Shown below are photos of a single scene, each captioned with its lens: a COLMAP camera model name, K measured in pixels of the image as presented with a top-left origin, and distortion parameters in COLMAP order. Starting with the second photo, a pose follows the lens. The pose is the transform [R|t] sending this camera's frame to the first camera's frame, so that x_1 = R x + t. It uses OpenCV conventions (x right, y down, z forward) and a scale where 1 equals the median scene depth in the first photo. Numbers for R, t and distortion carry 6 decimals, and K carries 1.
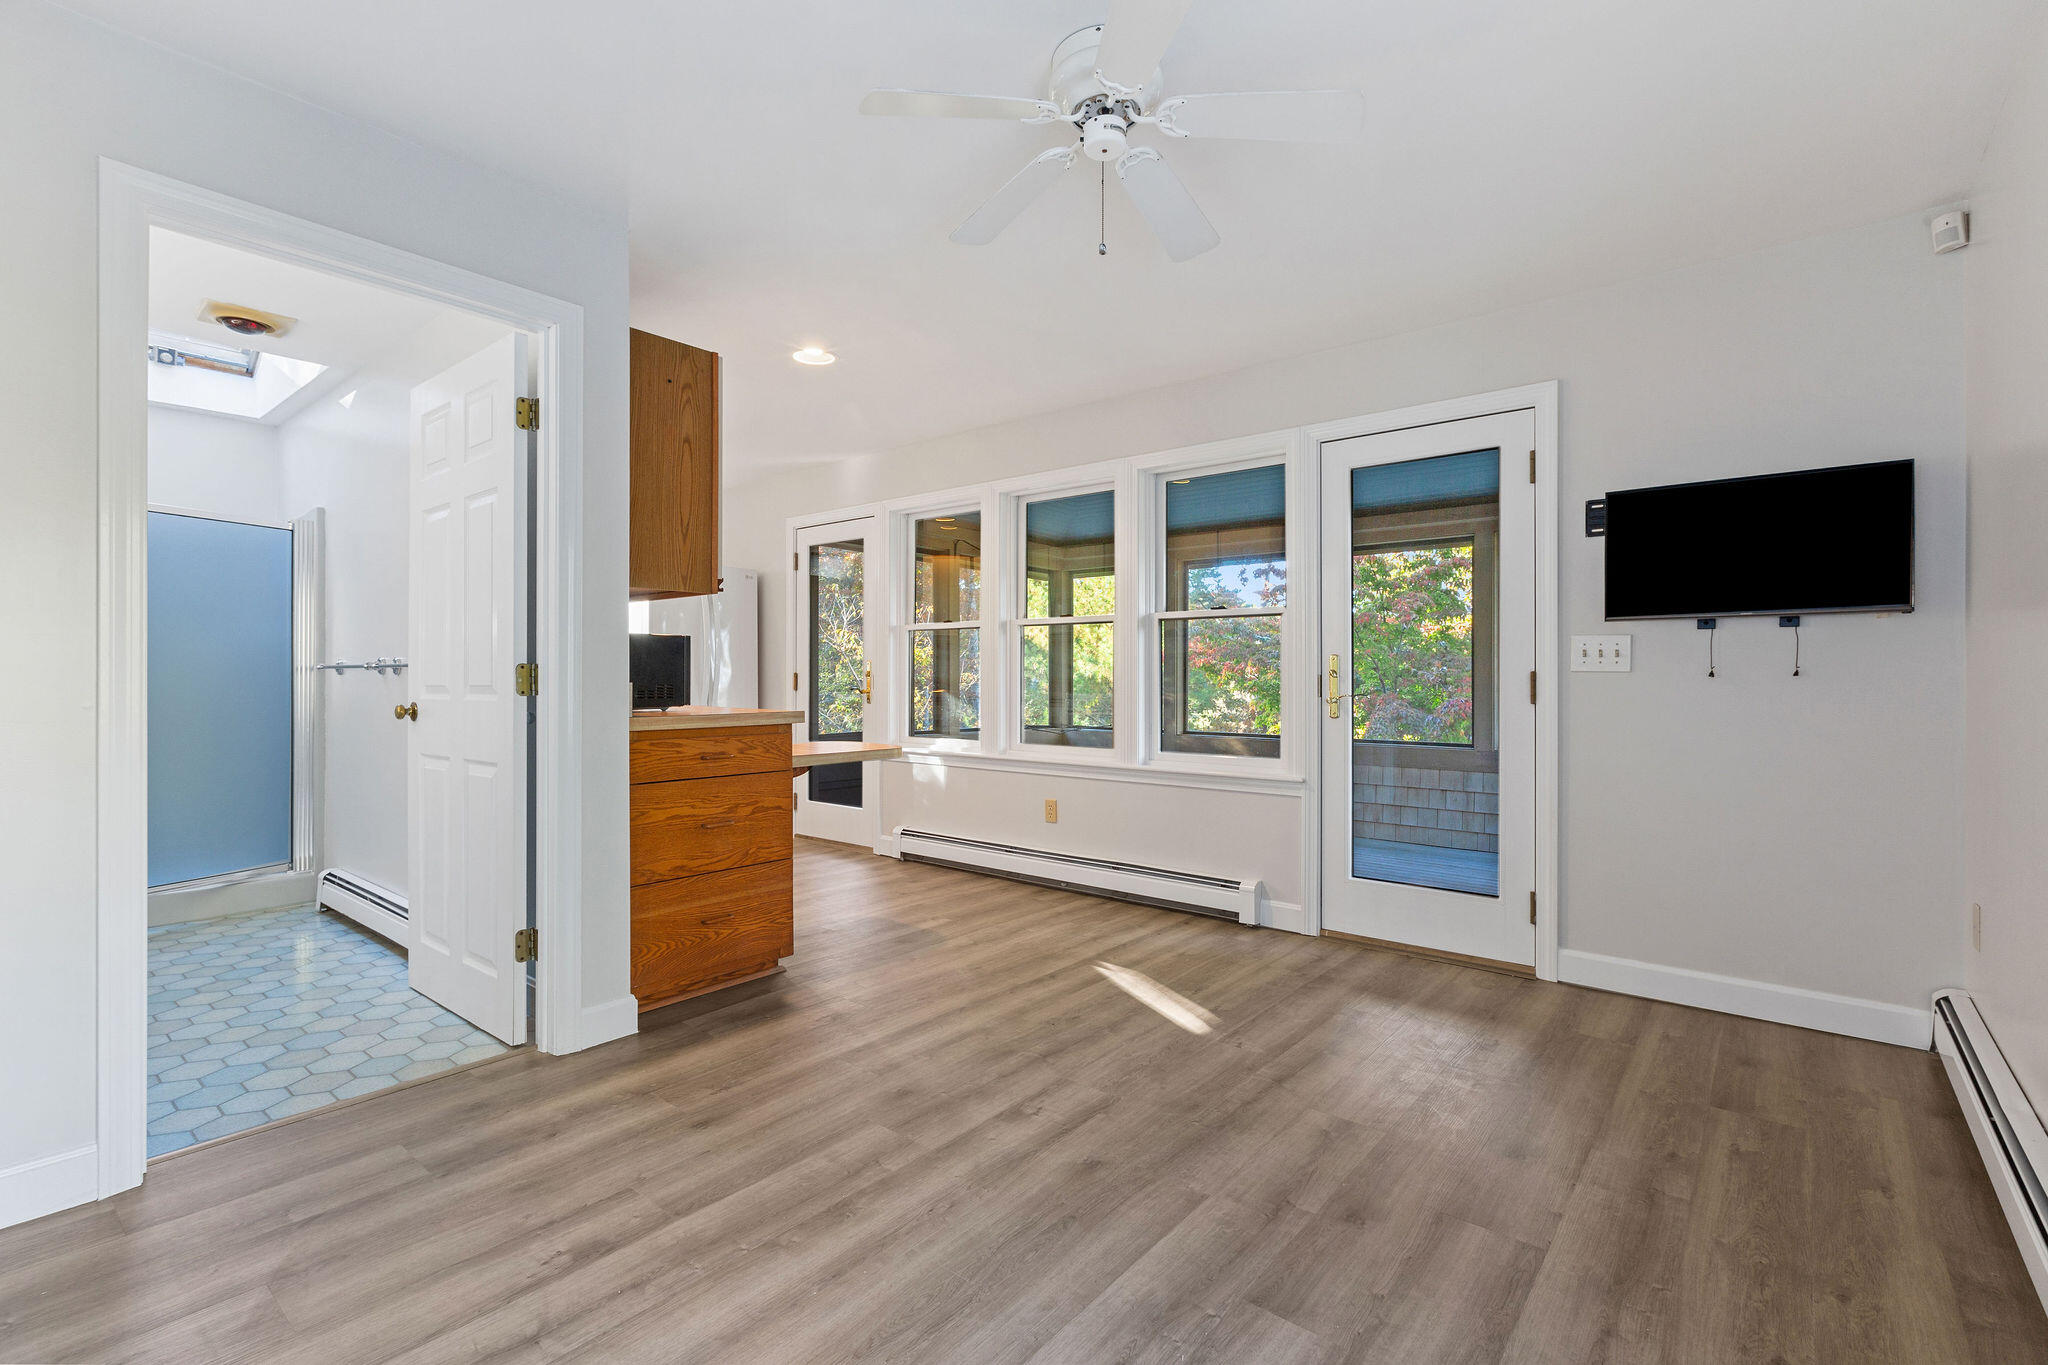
lens RADIAL K [[923.3, 0, 1013.6], [0, 923.3, 680.1], [0, 0, 1]] dist [0.000948, 0.000457]
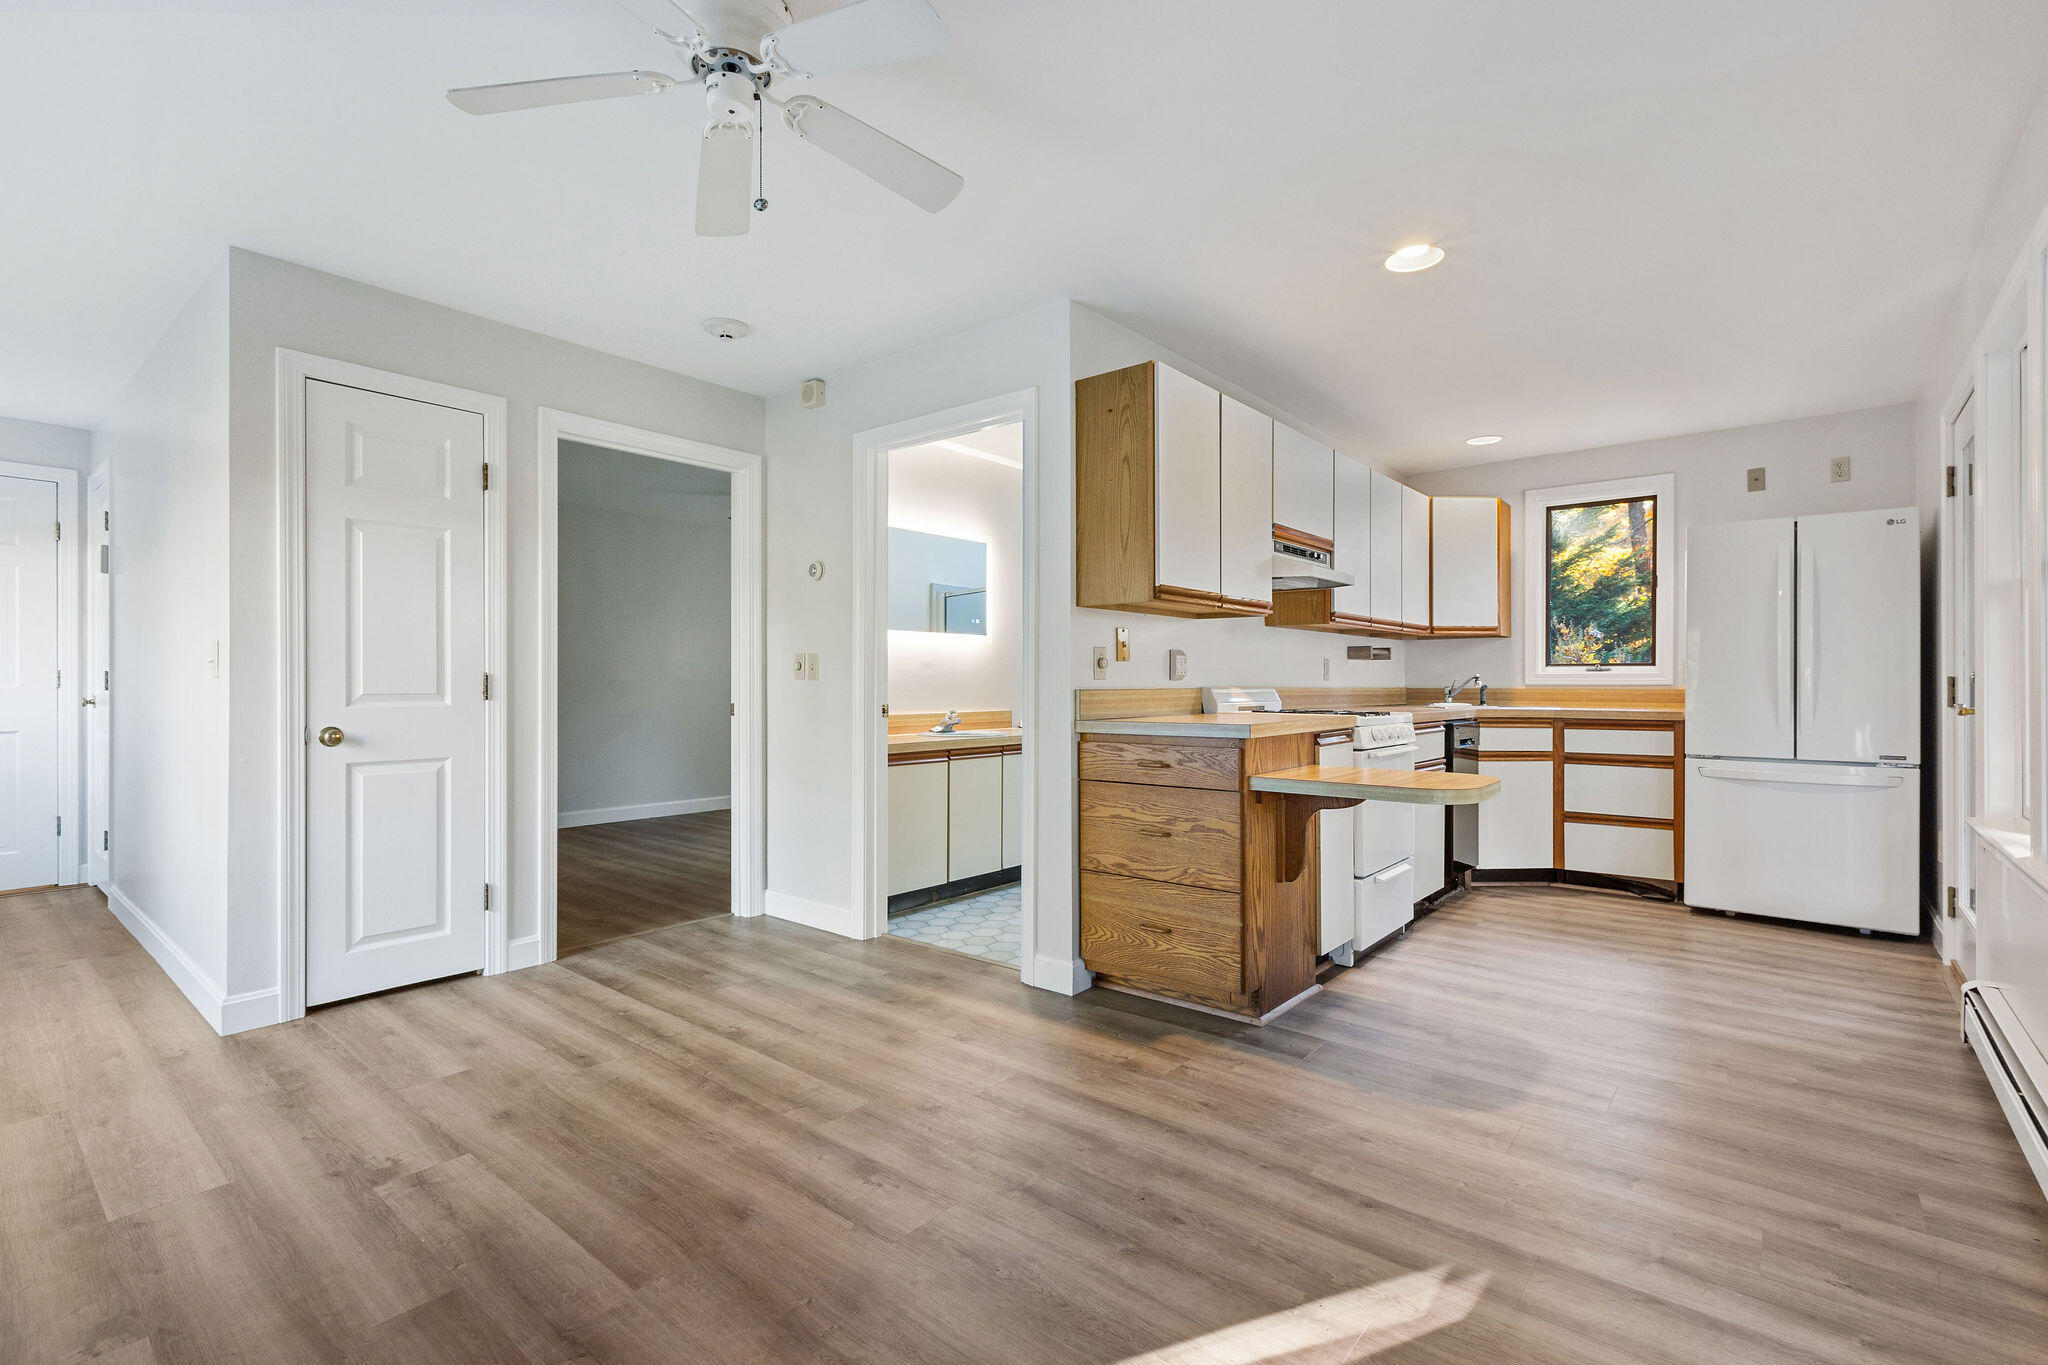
lens RADIAL K [[923.3, 0, 1013.6], [0, 923.3, 680.1], [0, 0, 1]] dist [0.000948, 0.000457]
pose [[-0.005273, -0.007608, -0.999957, 0.719118], [0.000366, 0.999971, -0.007610, -0.000552], [0.999986, -0.000406, -0.005270, 0.910529]]
